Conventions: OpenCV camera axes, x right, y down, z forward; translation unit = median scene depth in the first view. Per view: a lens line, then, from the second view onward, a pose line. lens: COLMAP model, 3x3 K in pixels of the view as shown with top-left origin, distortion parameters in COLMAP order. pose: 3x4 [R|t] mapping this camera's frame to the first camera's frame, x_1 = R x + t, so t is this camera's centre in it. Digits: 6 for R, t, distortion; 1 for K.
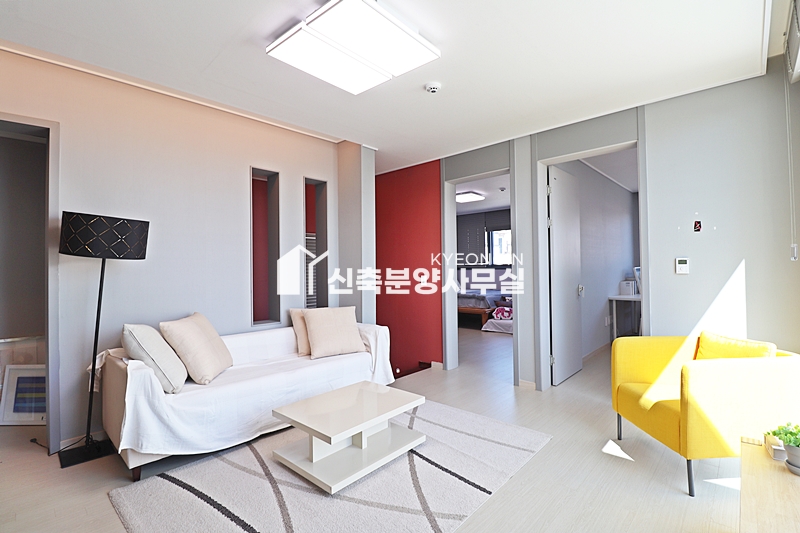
lens RADIAL K [[370.7, 0, 398.4], [0, 370.7, 264.7], [0, 0, 1]] dist [-0.012722, -0.003985]
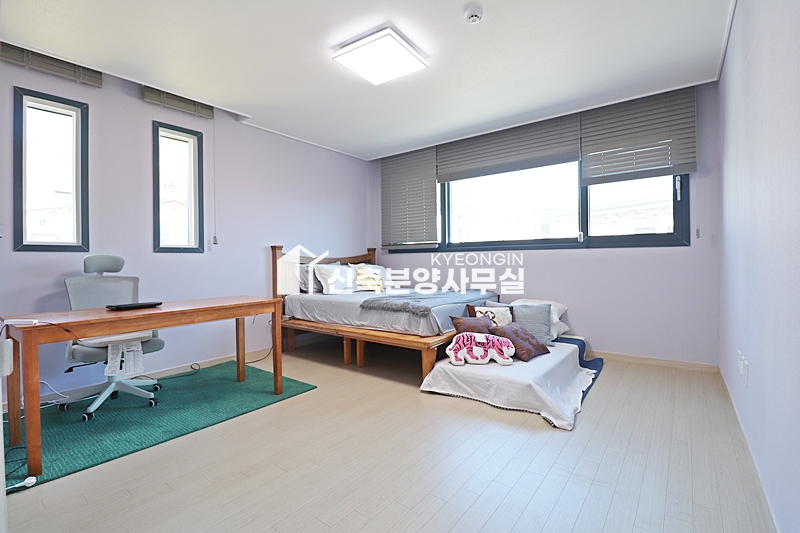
lens RADIAL K [[370.7, 0, 398.8], [0, 370.7, 267.9], [0, 0, 1]] dist [-0.012722, -0.003985]
pose [[0.993916, 0.009713, 0.109716, 0.150933], [-0.010482, 0.999924, 0.006431, 0.037076], [-0.109645, -0.007542, 0.993942, 0.578344]]
